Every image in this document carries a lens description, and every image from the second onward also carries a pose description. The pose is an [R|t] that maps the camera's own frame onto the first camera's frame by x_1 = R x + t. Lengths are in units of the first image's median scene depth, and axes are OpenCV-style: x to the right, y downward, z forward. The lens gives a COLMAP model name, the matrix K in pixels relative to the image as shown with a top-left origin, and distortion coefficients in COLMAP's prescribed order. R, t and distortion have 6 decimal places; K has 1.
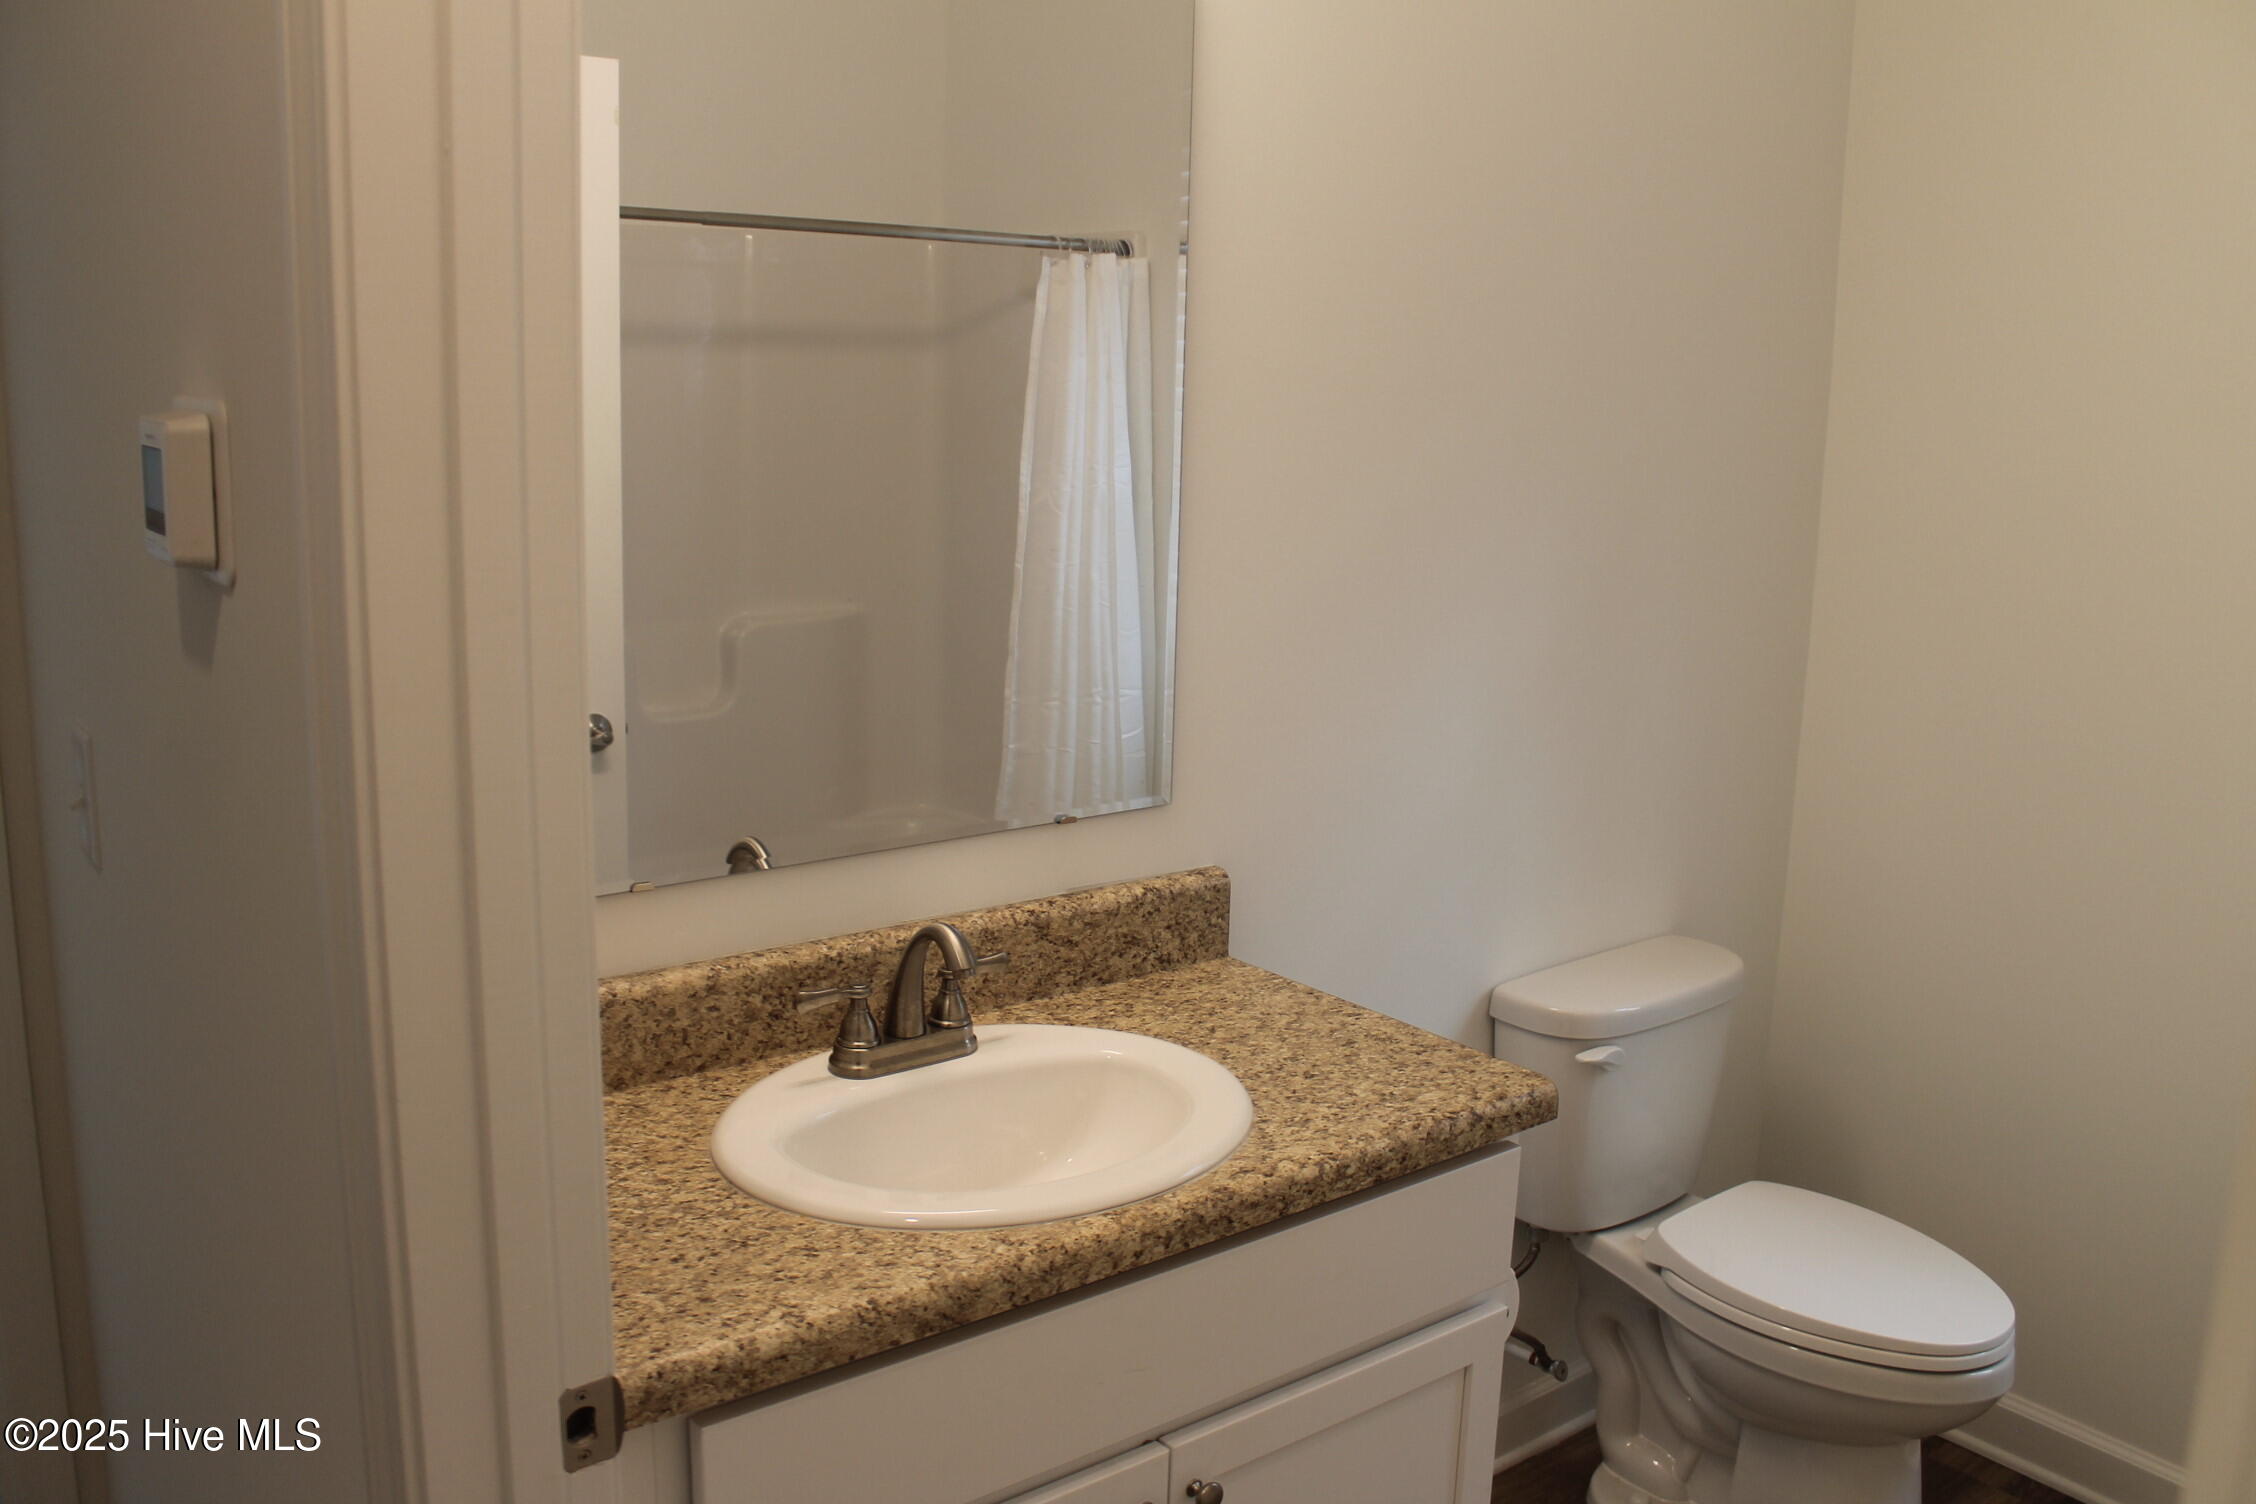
lens RADIAL K [[1916.0, 0, 1126.1], [0, 1916.0, 735.4], [0, 0, 1]] dist [-0.168859, 0.146884]
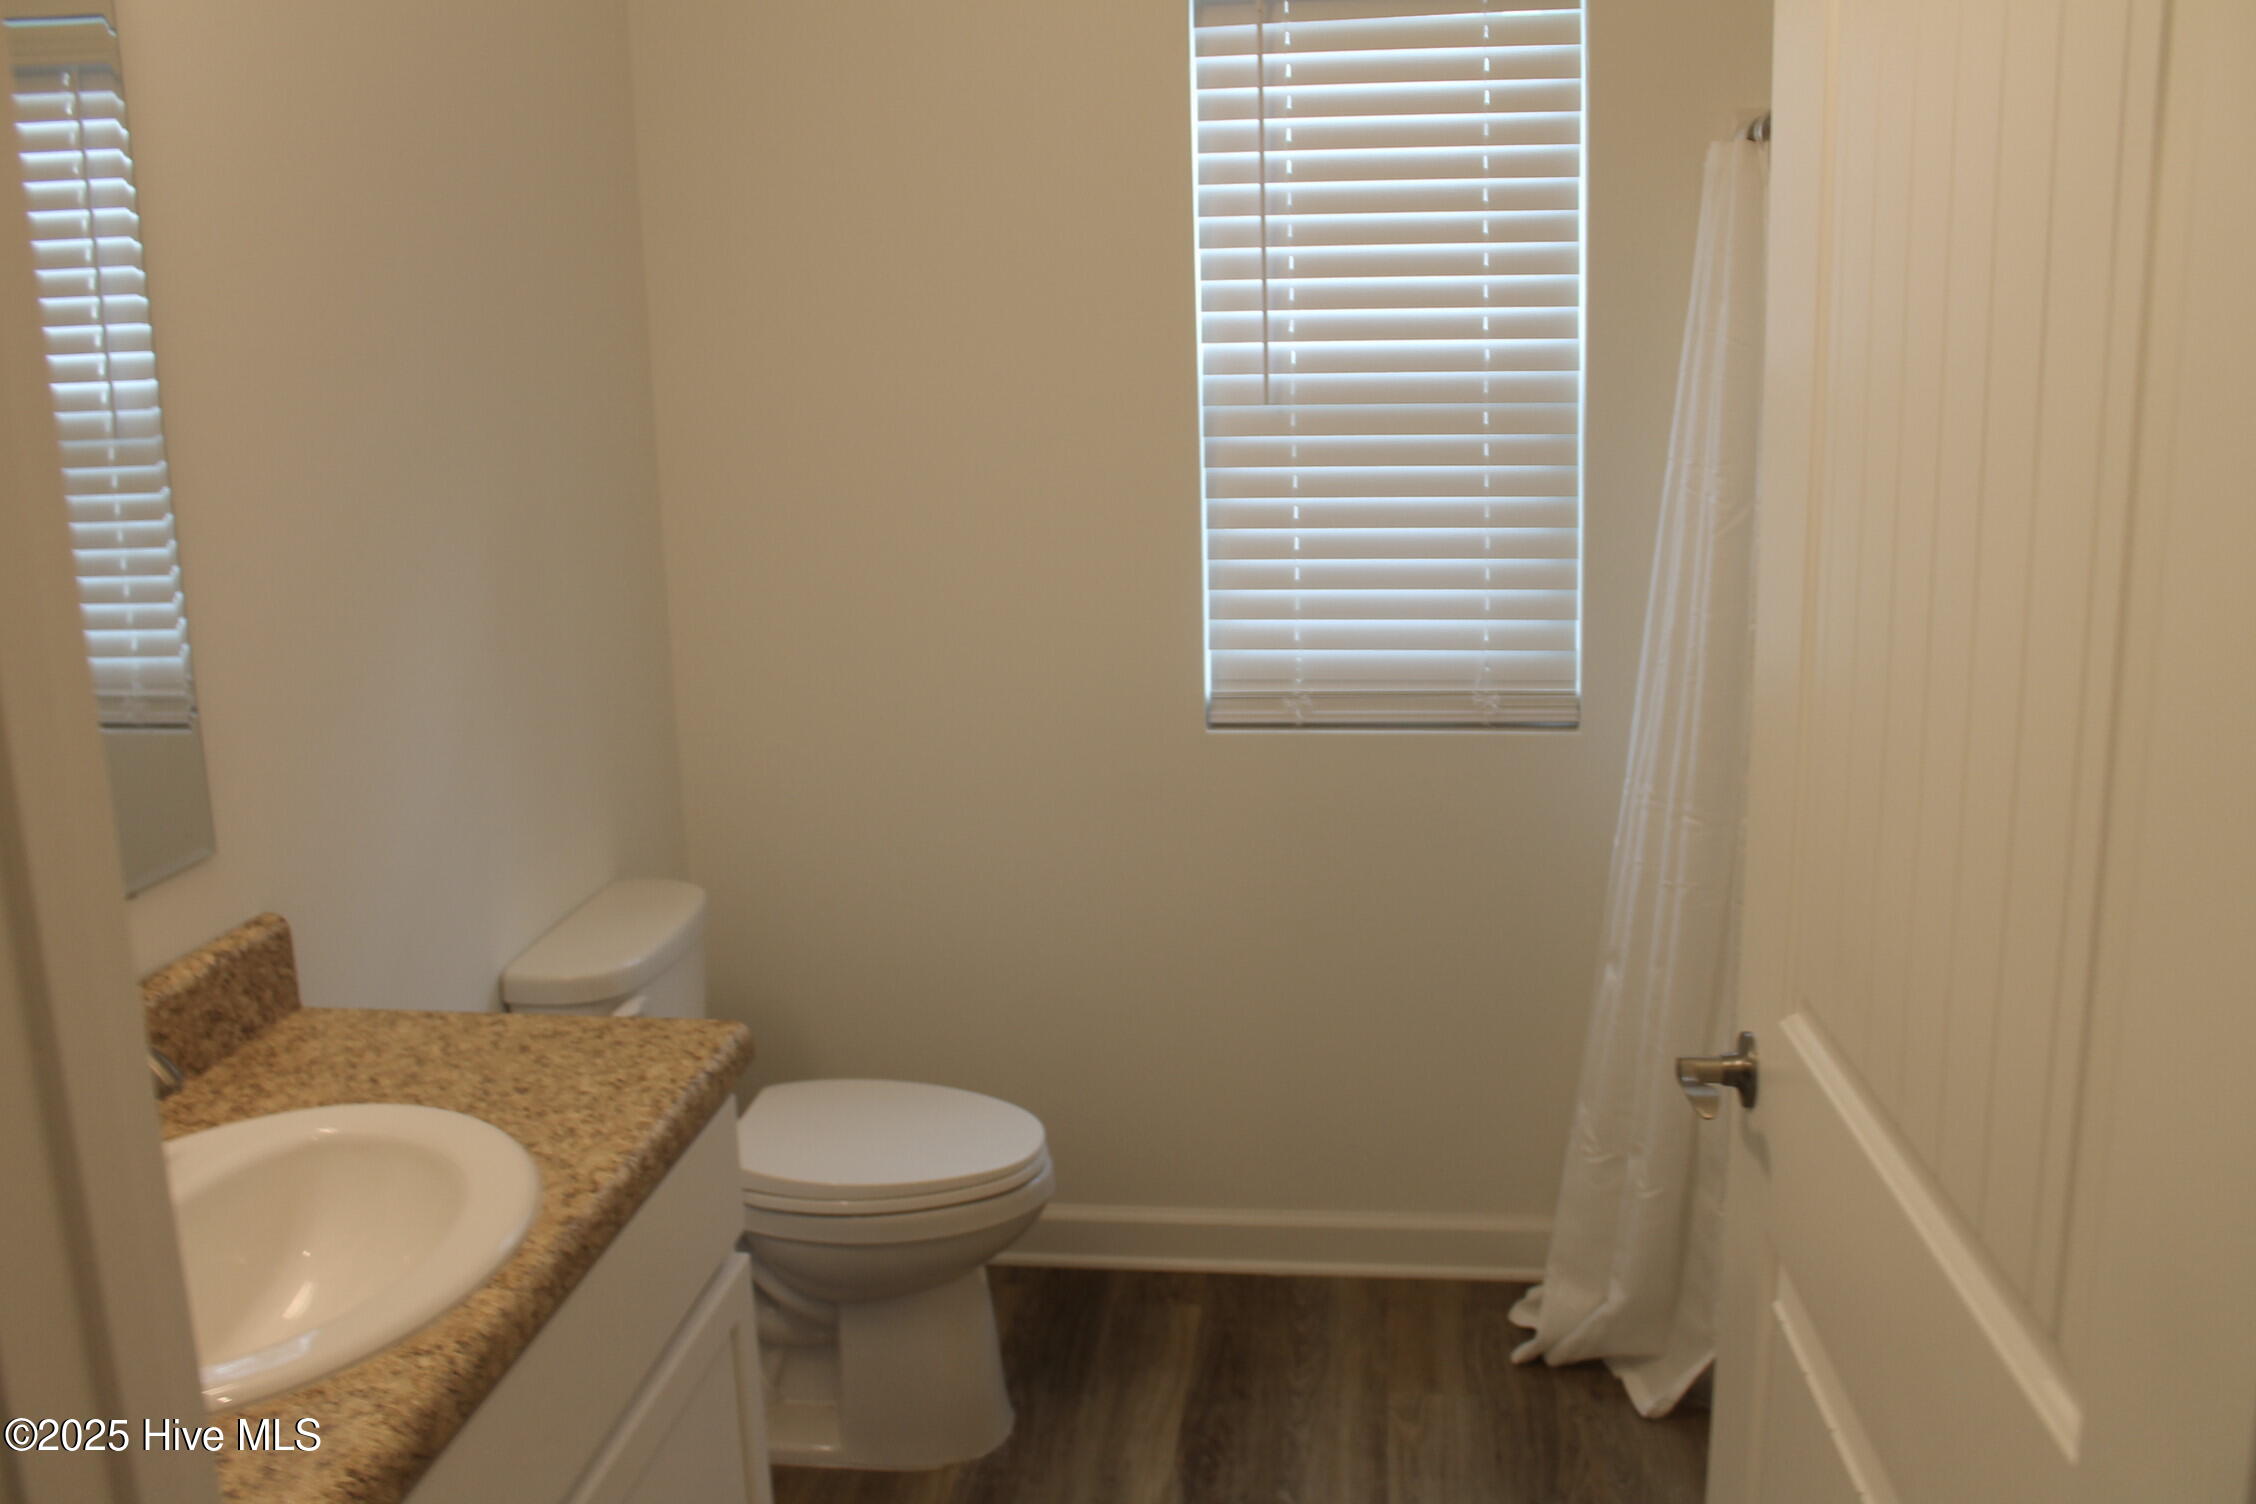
lens RADIAL K [[1916.0, 0, 1126.1], [0, 1916.0, 735.4], [0, 0, 1]] dist [-0.168859, 0.146884]
pose [[0.704454, -0.195104, 0.682406, -0.255930], [0.178538, 0.979271, 0.095673, -0.024351], [-0.686927, 0.054439, 0.724685, 0.102737]]
